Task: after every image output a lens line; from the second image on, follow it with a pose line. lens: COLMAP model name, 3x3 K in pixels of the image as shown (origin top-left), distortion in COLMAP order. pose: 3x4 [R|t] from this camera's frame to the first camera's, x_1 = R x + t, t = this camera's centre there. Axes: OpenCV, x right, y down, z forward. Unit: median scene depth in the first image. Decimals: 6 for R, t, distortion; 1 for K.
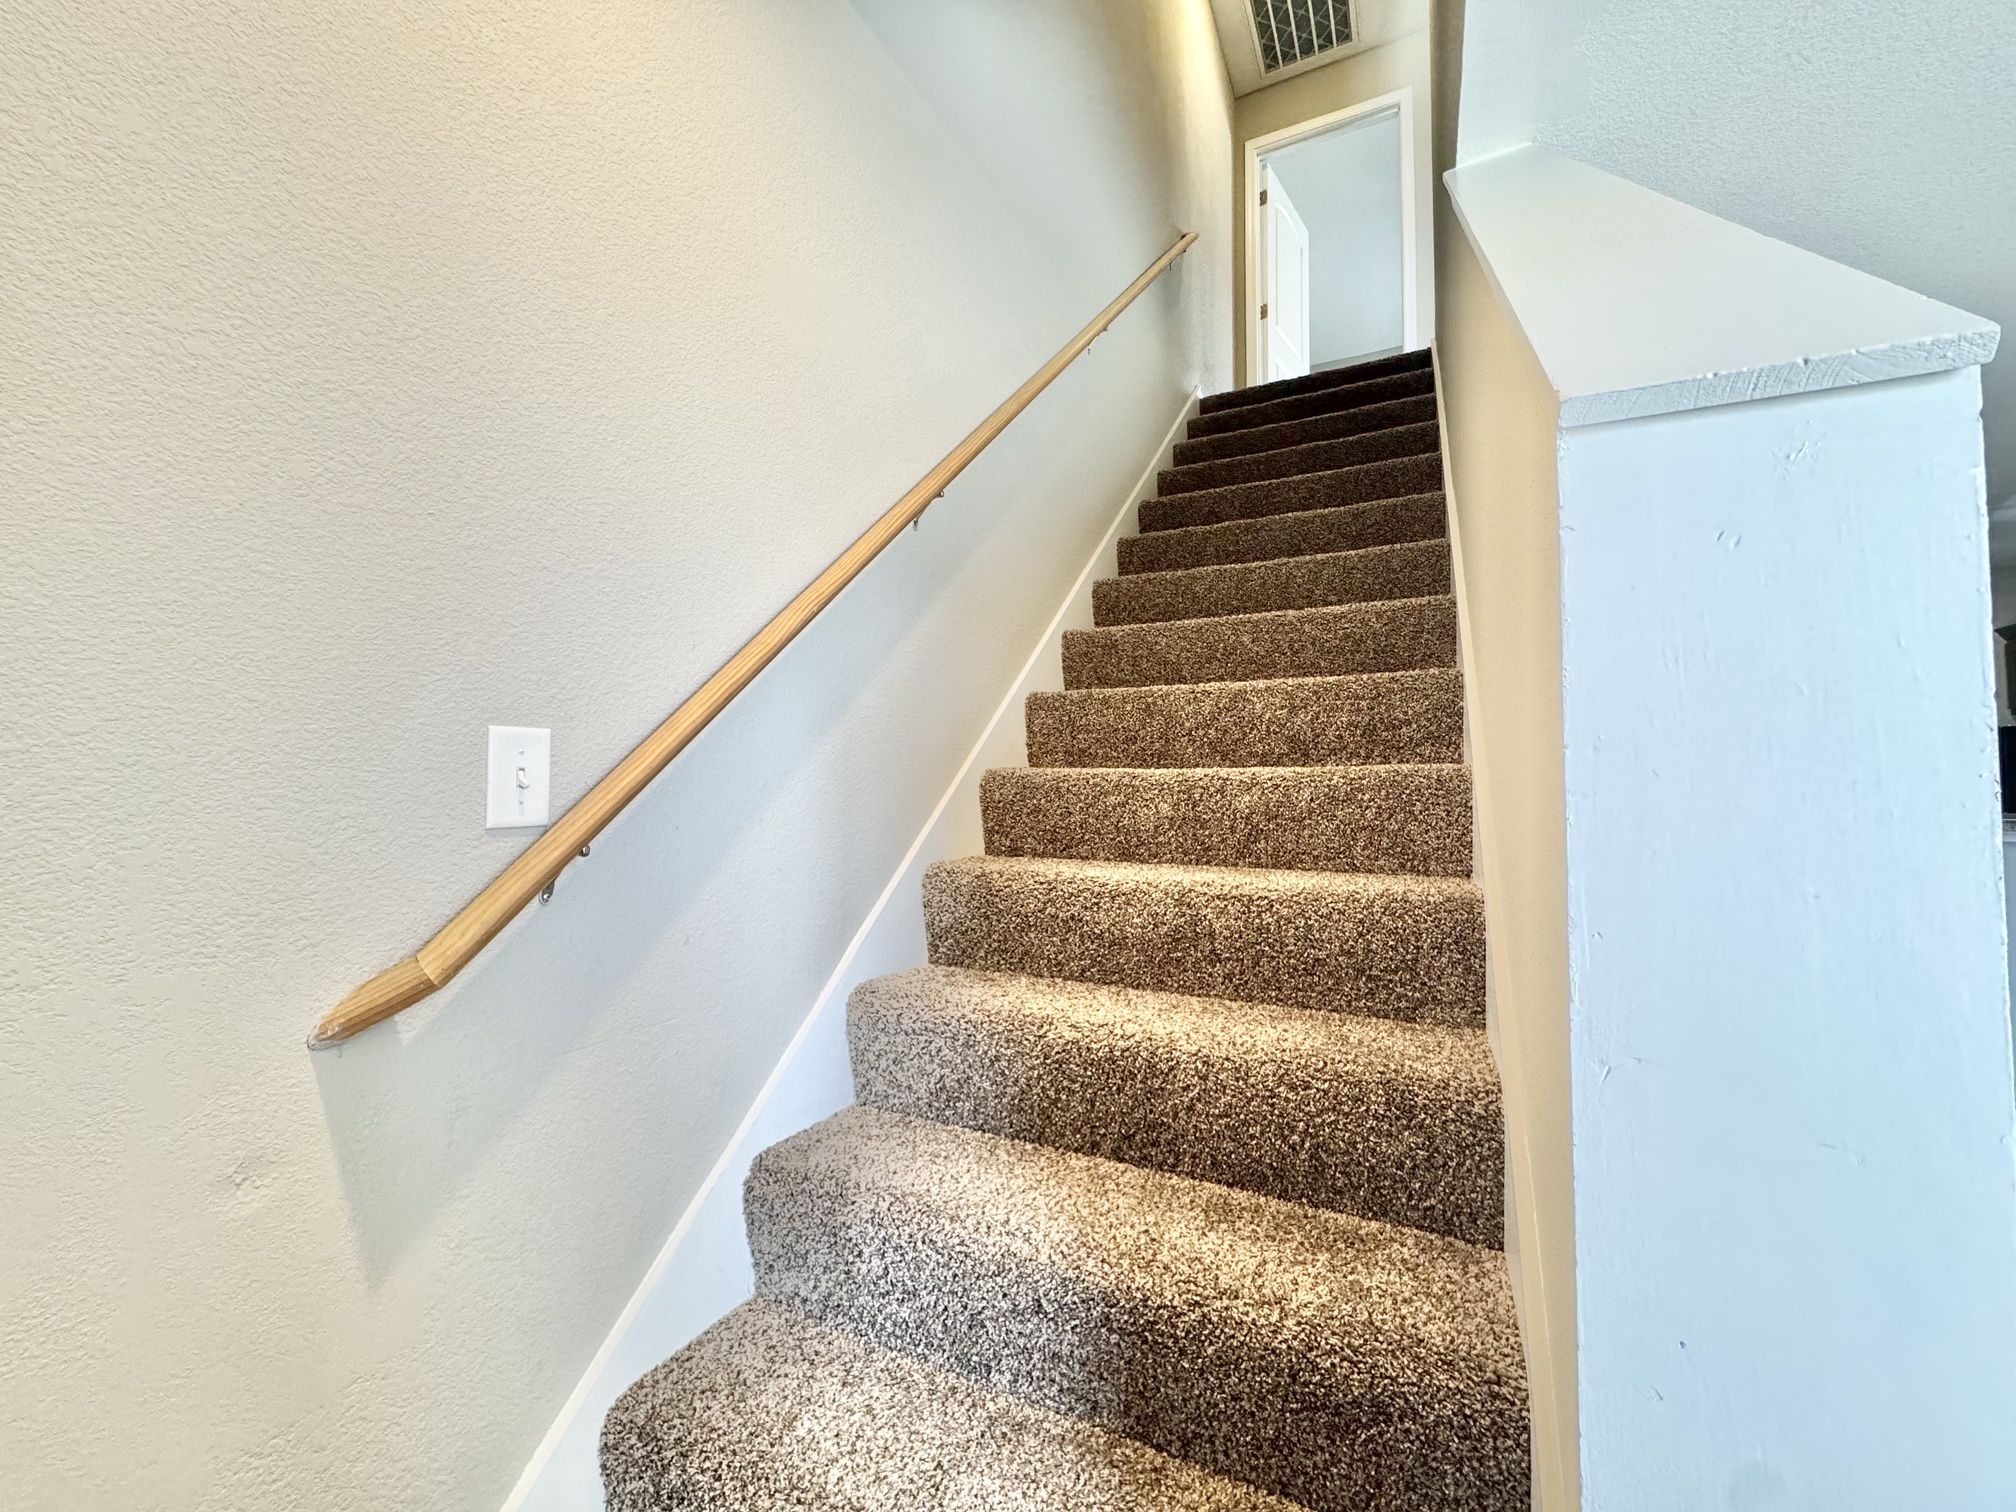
lens RADIAL K [[804.1, 0, 995.0], [0, 804.1, 749.8], [0, 0, 1]] dist [-0.004101, 0.000982]
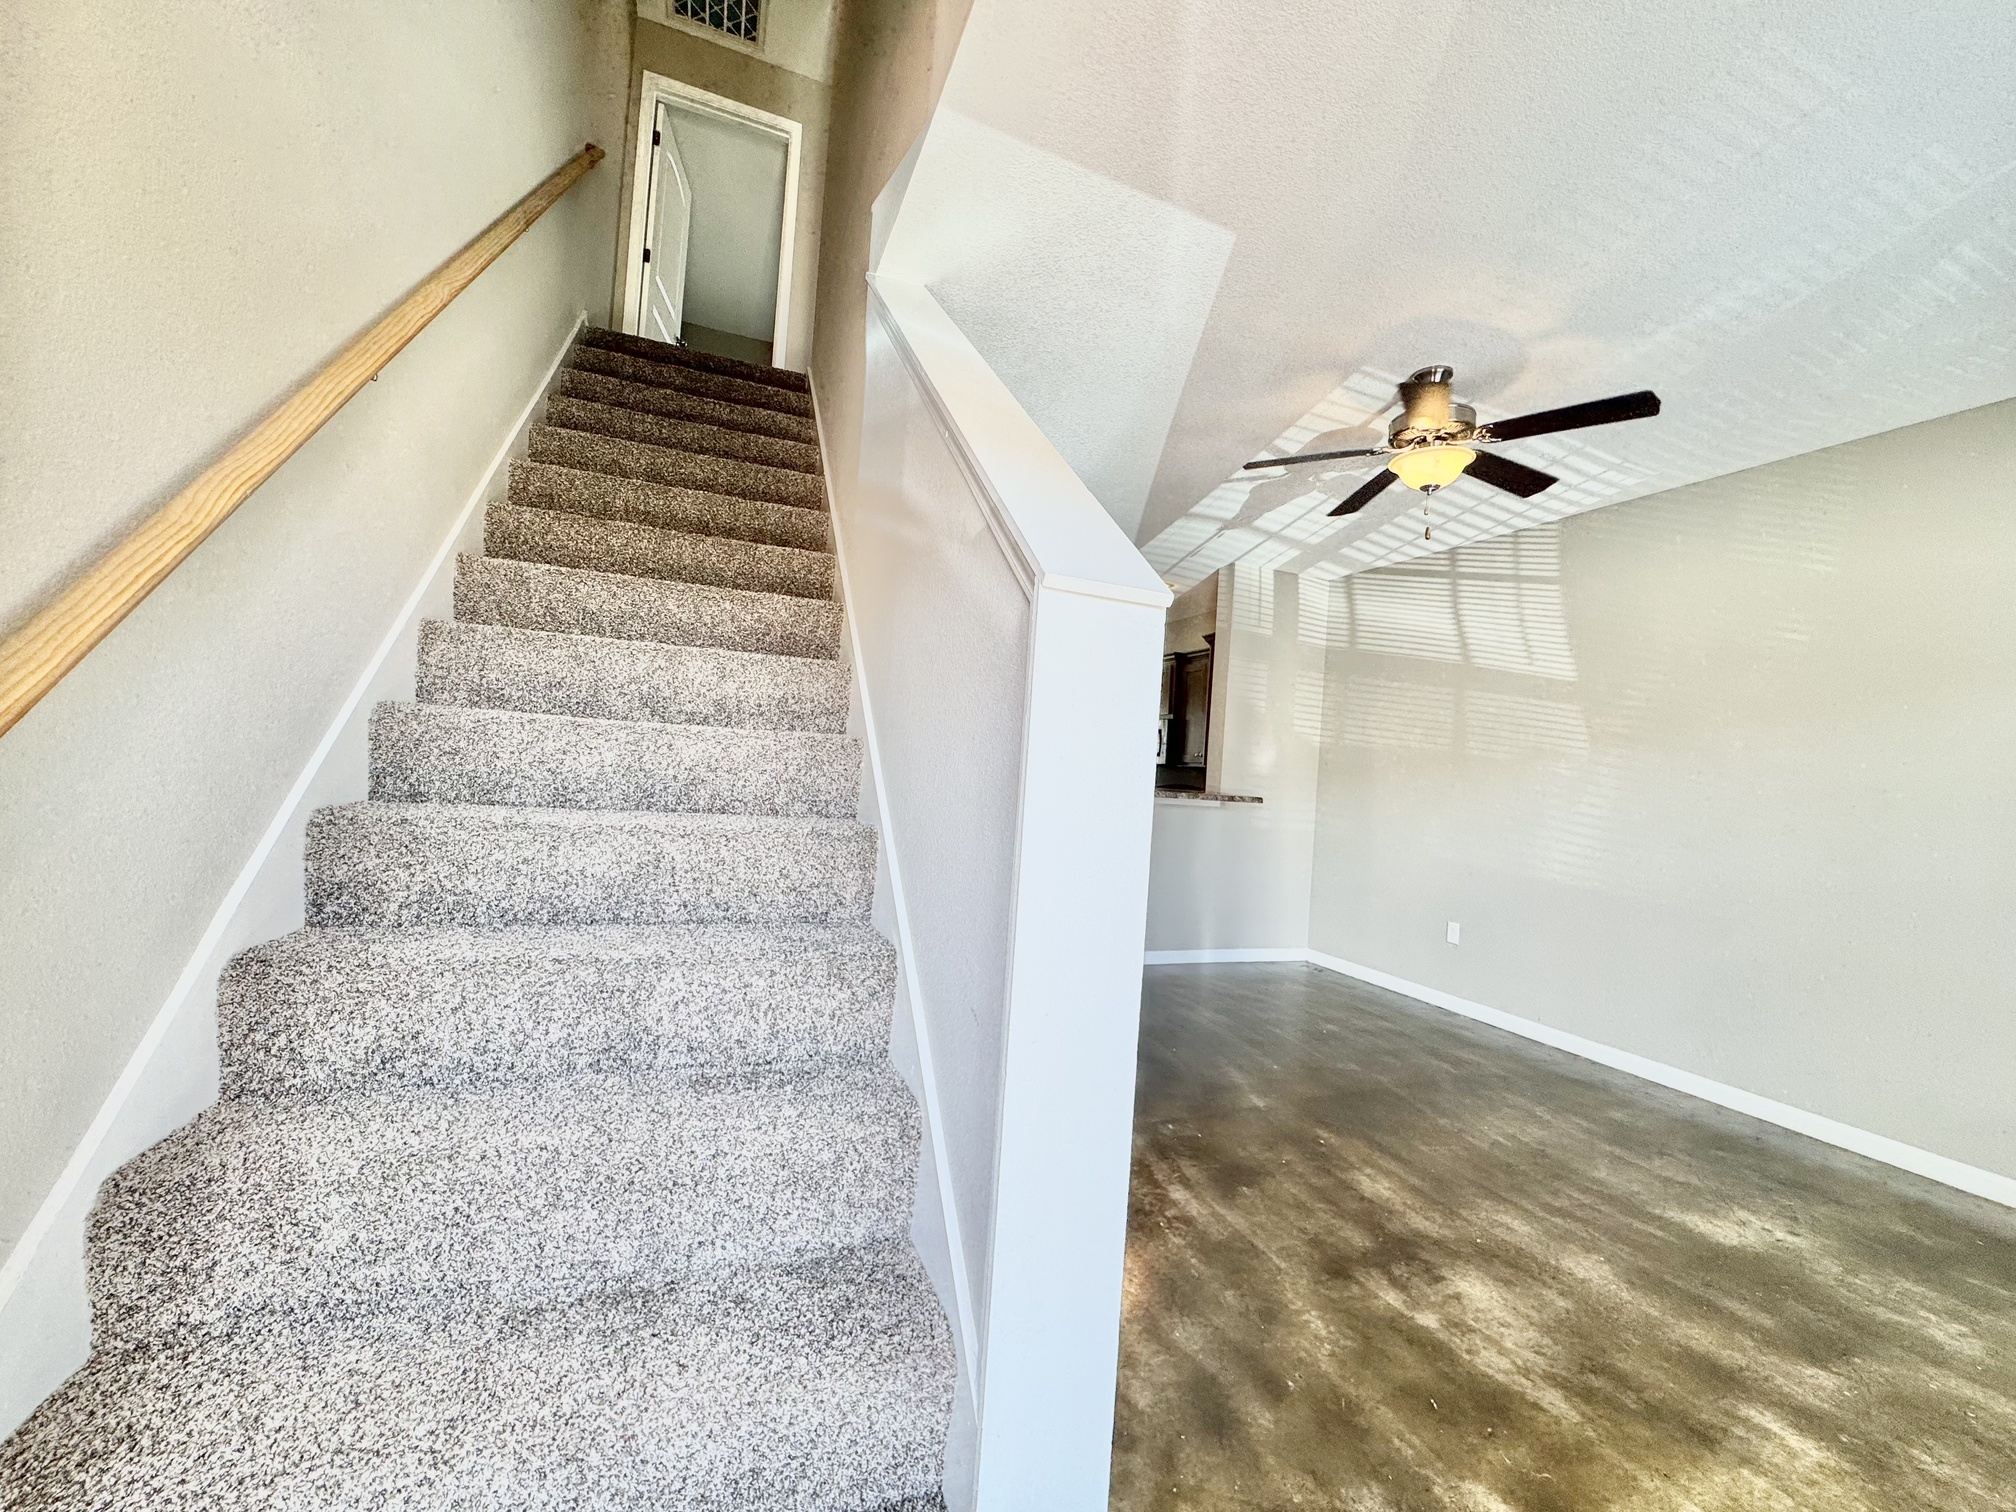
lens RADIAL K [[804.1, 0, 1006.1], [0, 804.1, 752.1], [0, 0, 1]] dist [-0.004101, 0.000982]
pose [[0.665386, 0.056474, 0.744360, -0.273767], [-0.097710, 0.995144, 0.011843, 0.003669], [-0.740077, -0.080612, 0.667673, -0.102205]]
